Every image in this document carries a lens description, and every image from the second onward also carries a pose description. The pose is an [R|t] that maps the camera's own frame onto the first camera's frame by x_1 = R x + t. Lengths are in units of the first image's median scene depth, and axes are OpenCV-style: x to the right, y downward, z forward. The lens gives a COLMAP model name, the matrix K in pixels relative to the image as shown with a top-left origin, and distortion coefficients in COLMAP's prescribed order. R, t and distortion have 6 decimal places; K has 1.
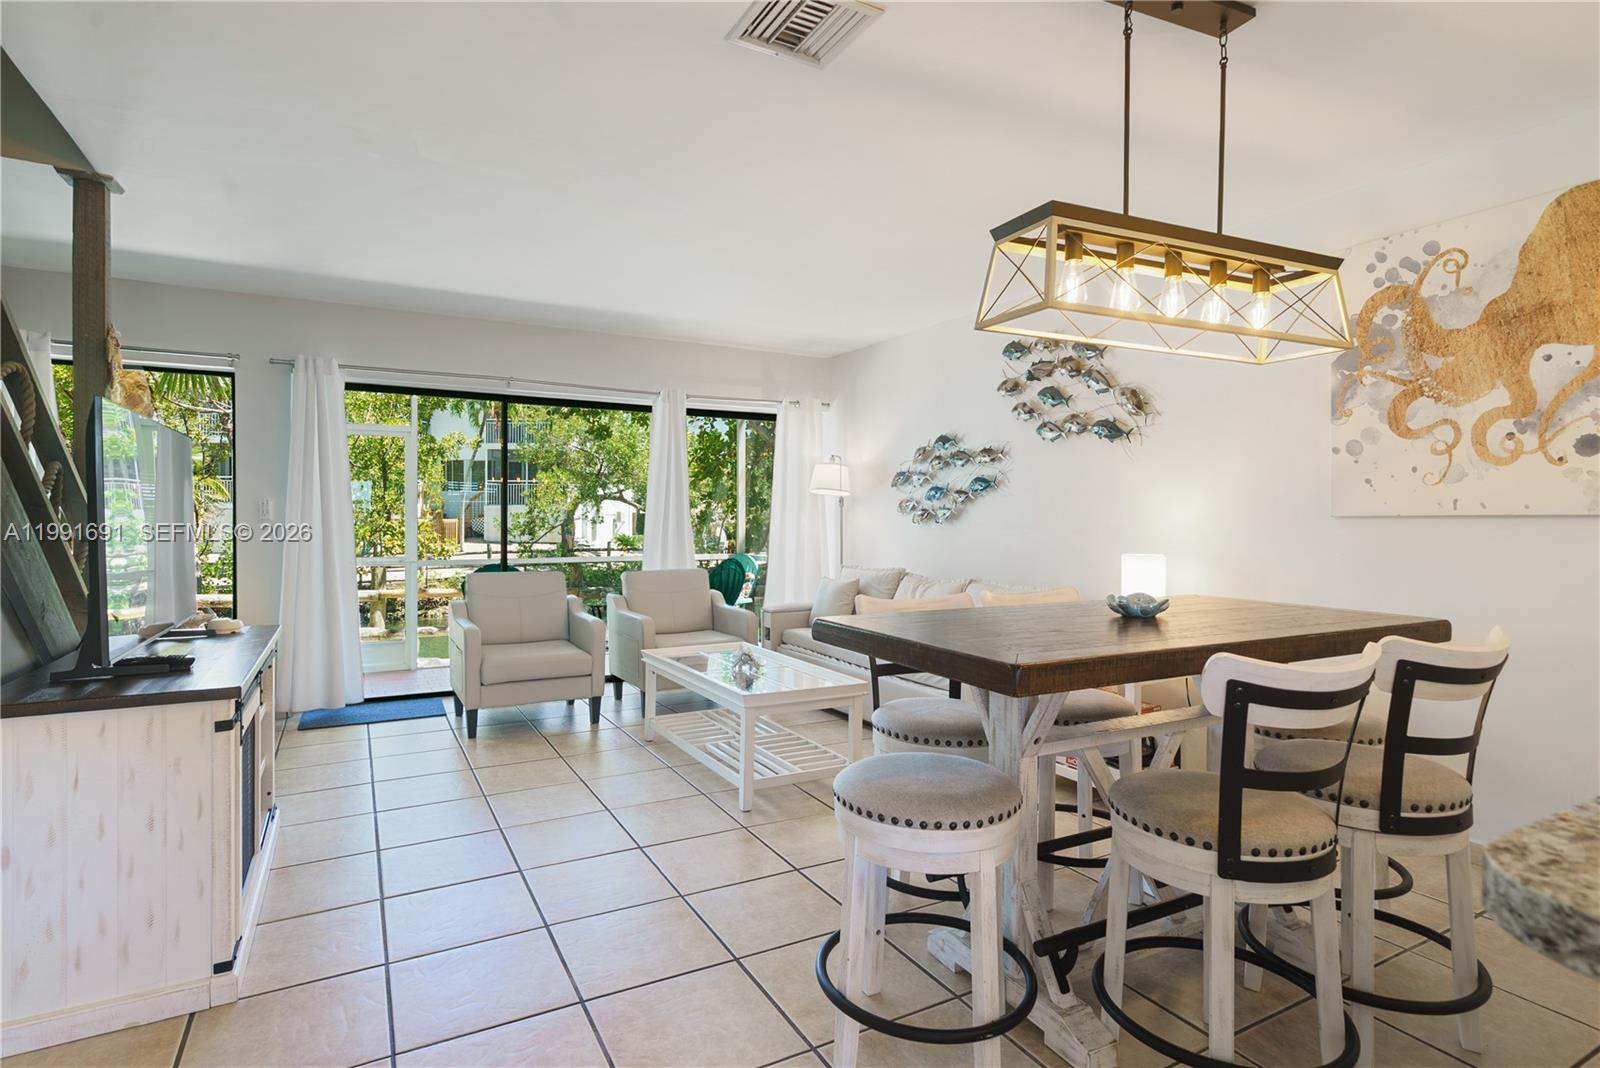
lens RADIAL K [[809.7, 0, 800.0], [0, 809.7, 526.5], [0, 0, 1]] dist [0.001079, 0.000079]
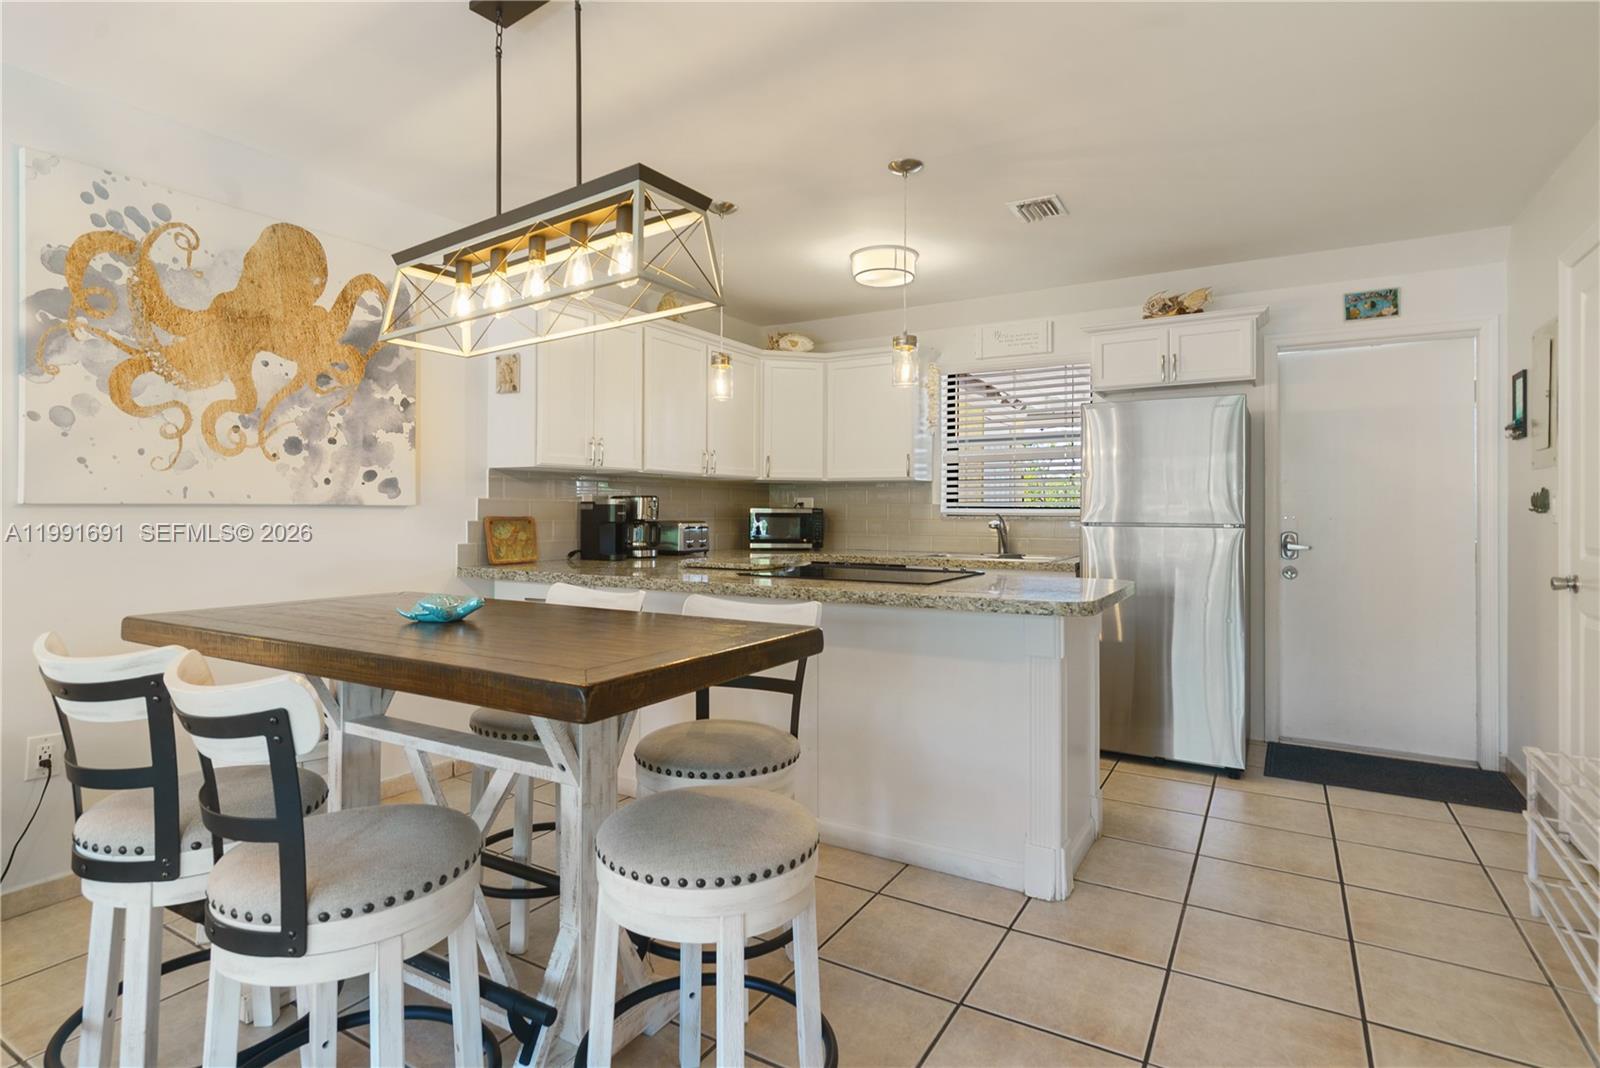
lens RADIAL K [[814.4, 0, 798.1], [0, 814.4, 507.0], [0, 0, 1]] dist [0.001513, 0.000741]
pose [[-0.500645, 0.003502, 0.865646, -0.248370], [0.007832, 0.999969, 0.000484, -0.003249], [-0.865617, 0.007022, -0.500657, 0.554065]]
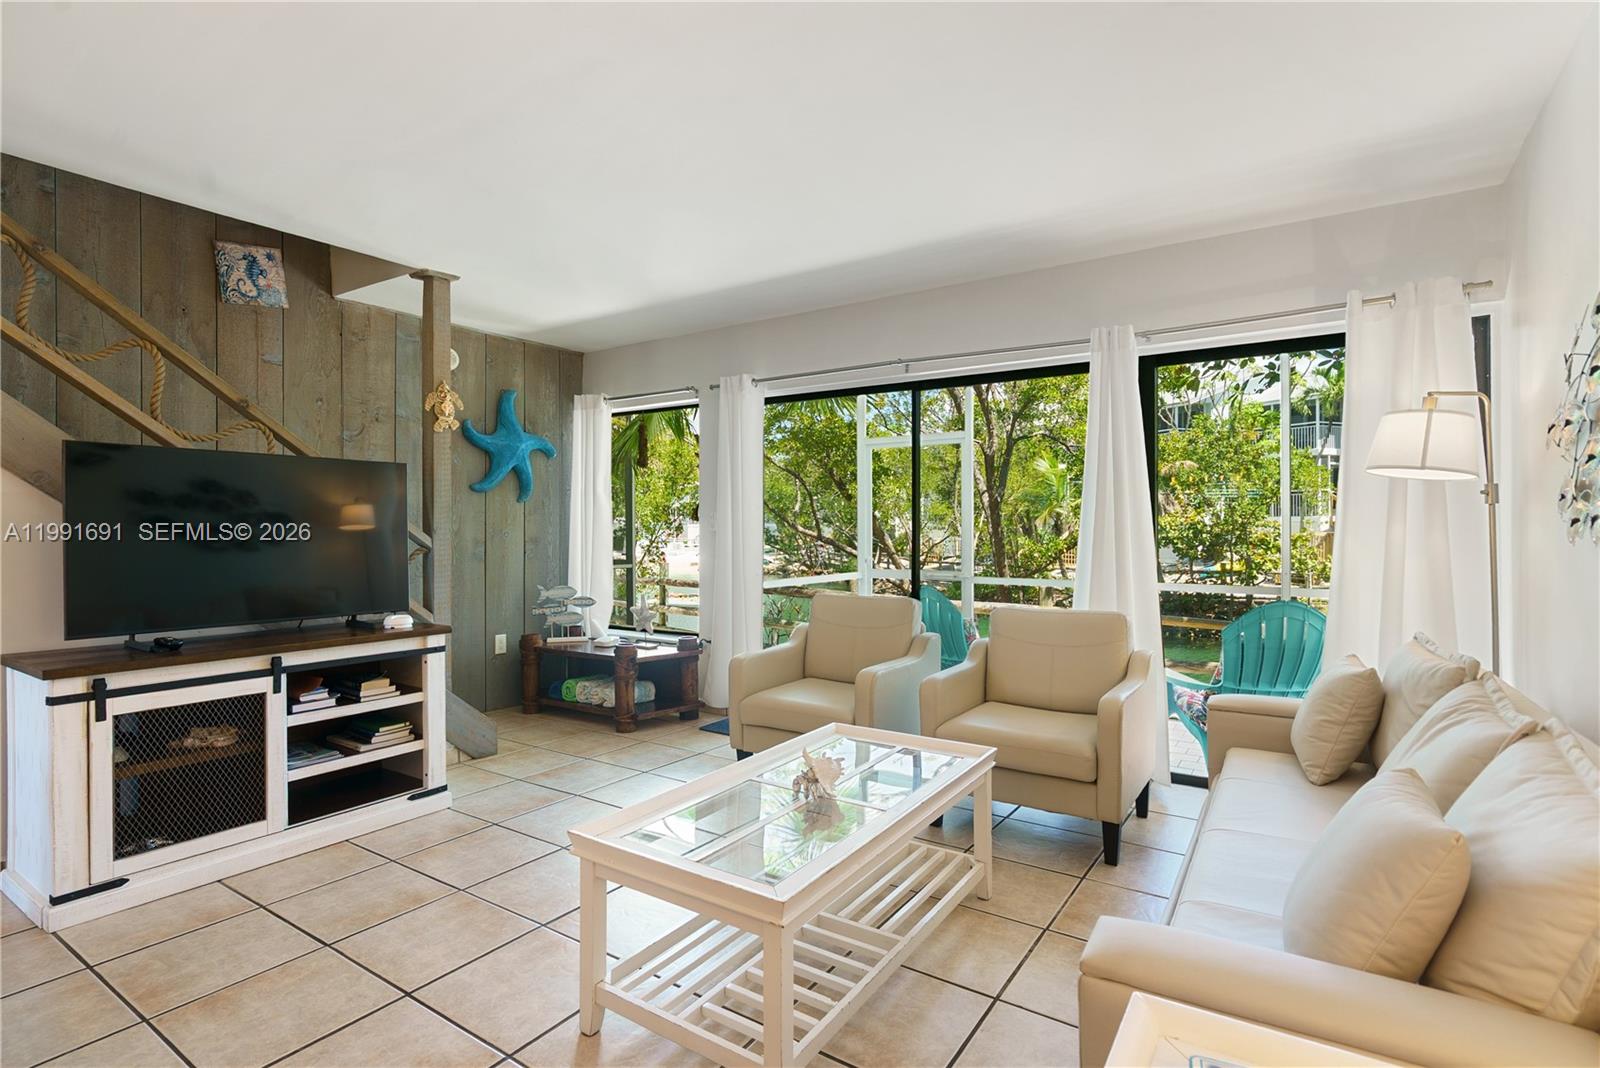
lens RADIAL K [[769.7, 0, 803.1], [0, 769.7, 532.6], [0, 0, 1]] dist [-0.002438, -0.000440]
pose [[0.460178, 0.001724, -0.887825, 0.367526], [-0.010275, 0.999941, -0.003385, -0.002667], [0.887767, 0.010680, 0.460169, 0.667954]]
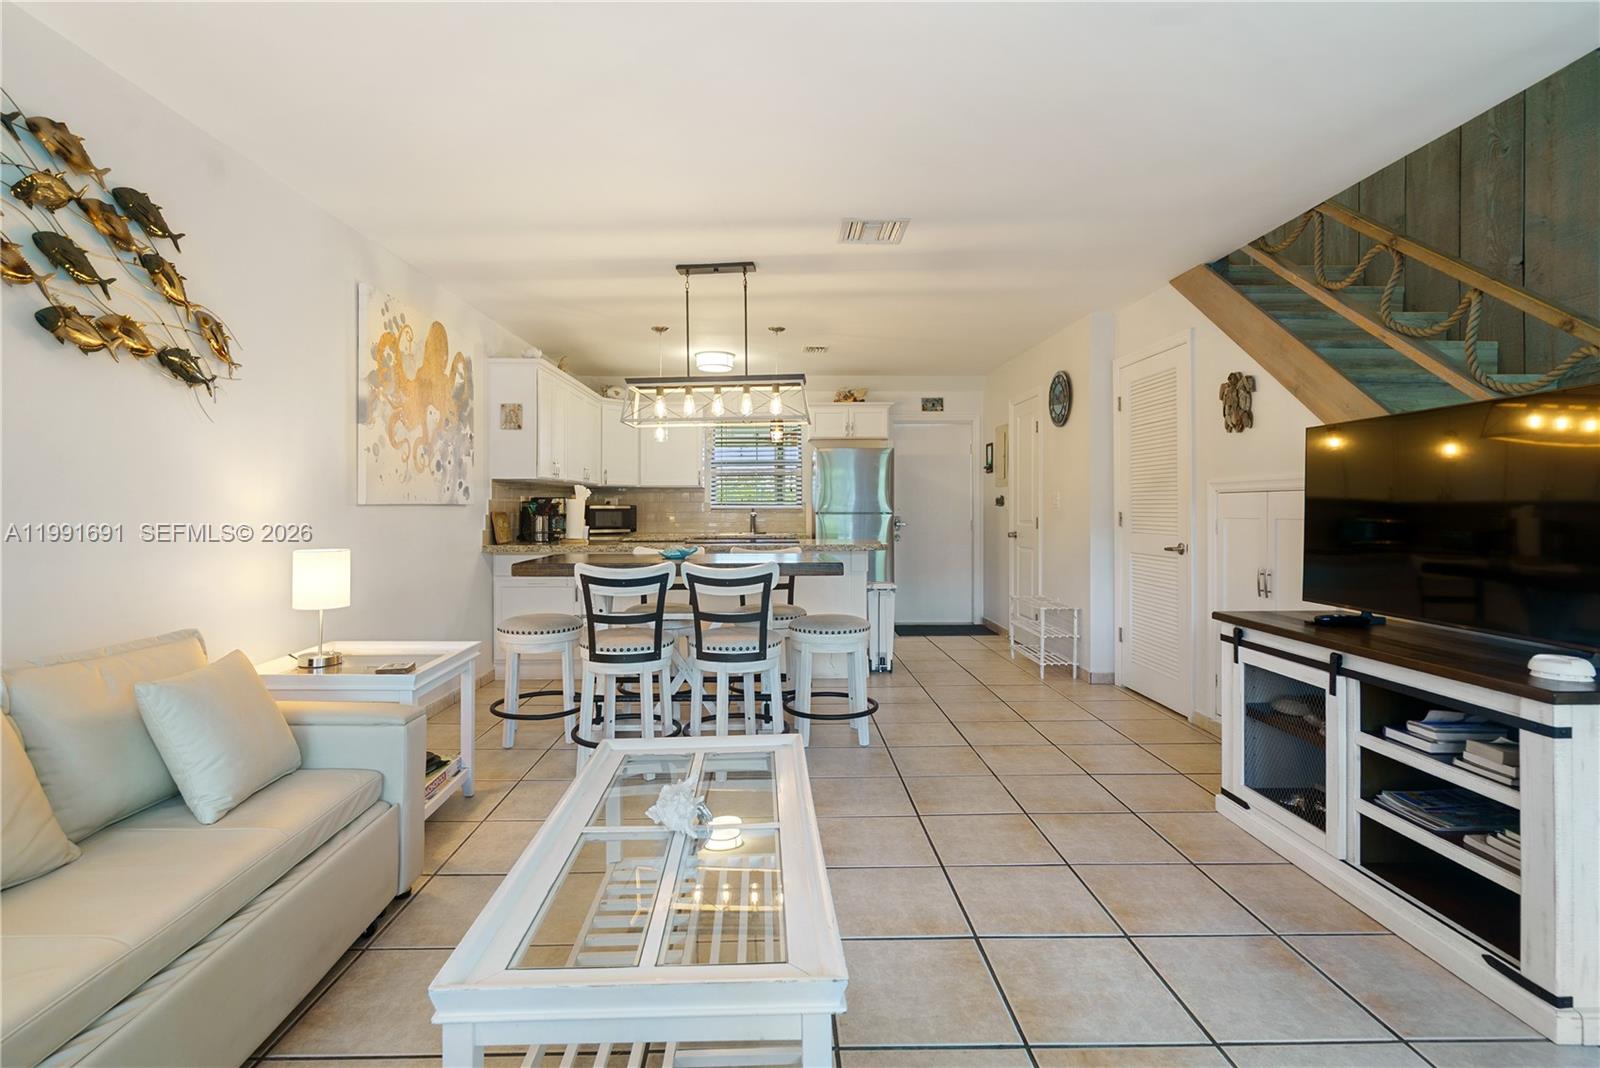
lens RADIAL K [[753.3, 0, 779.2], [0, 753.3, 504.0], [0, 0, 1]] dist [-0.004536, -0.000552]
pose [[-0.878756, 0.004529, 0.477250, -0.293393], [0.008617, 0.999943, 0.006378, -0.010841], [-0.477194, 0.009717, -0.878744, 1.223862]]
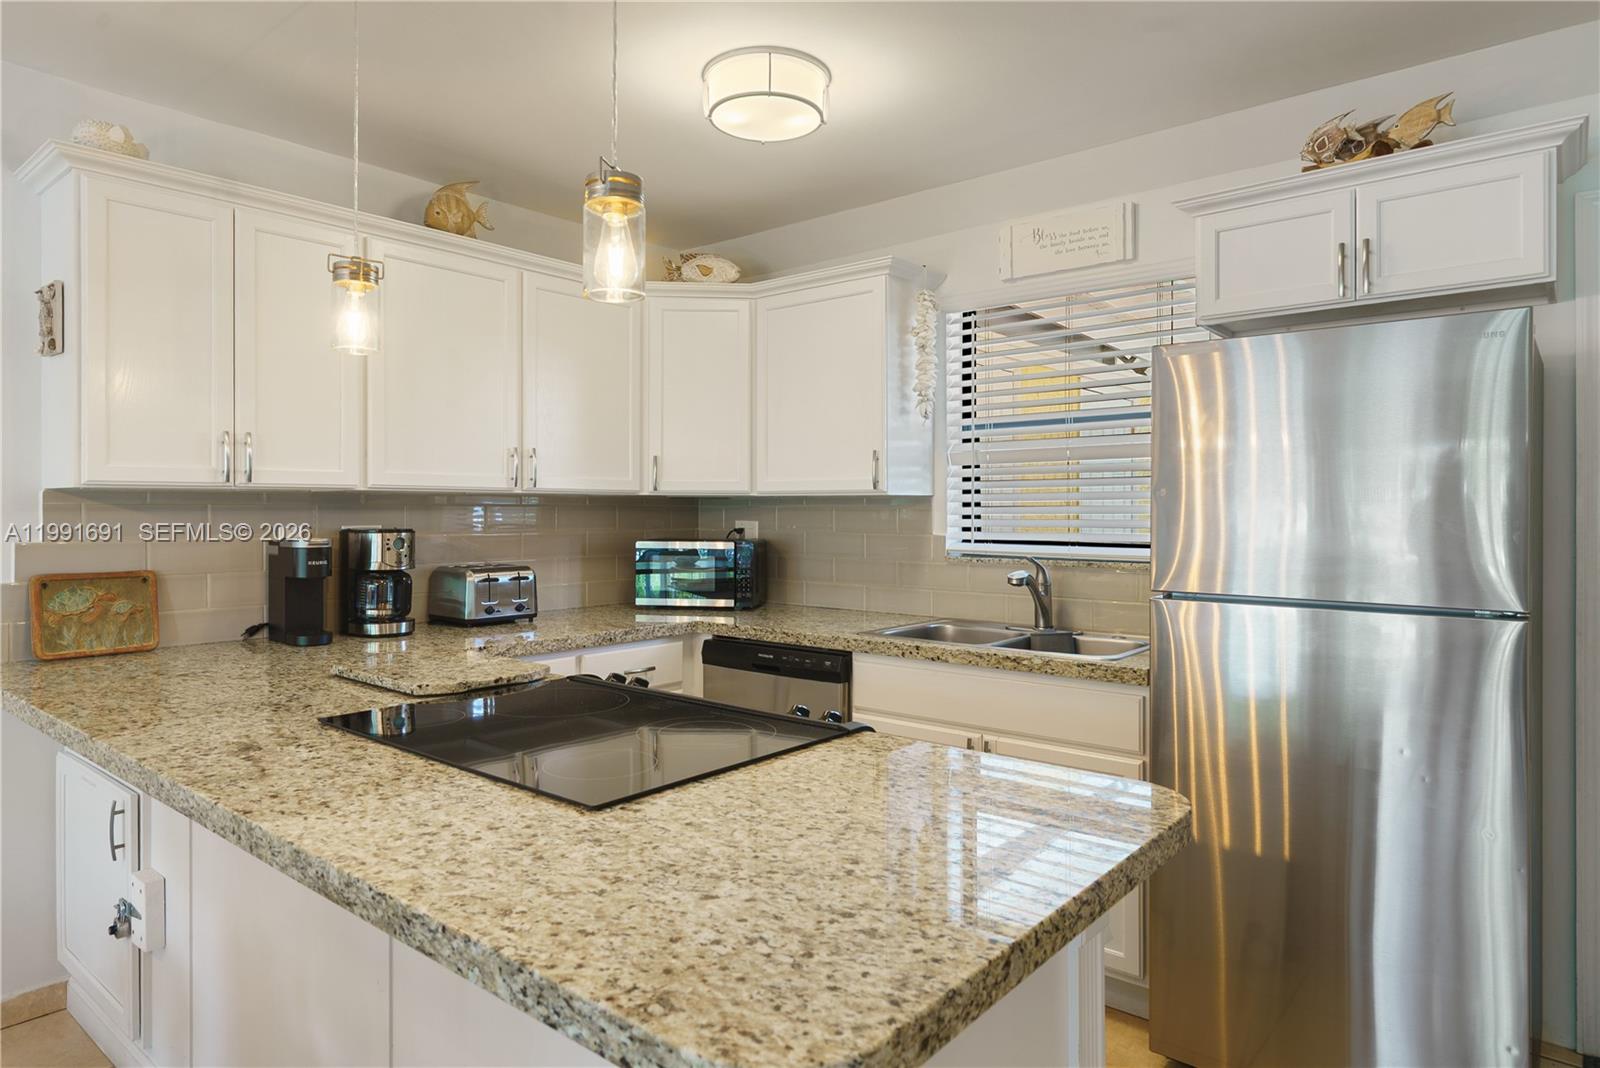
lens RADIAL K [[943.4, 0, 796.1], [0, 943.4, 508.1], [0, 0, 1]] dist [0.000576, 0.000159]
pose [[-0.355082, 0.001527, 0.934834, -0.026909], [0.011035, 0.999936, 0.002558, -0.031530], [-0.934770, 0.011224, -0.355076, 0.185209]]
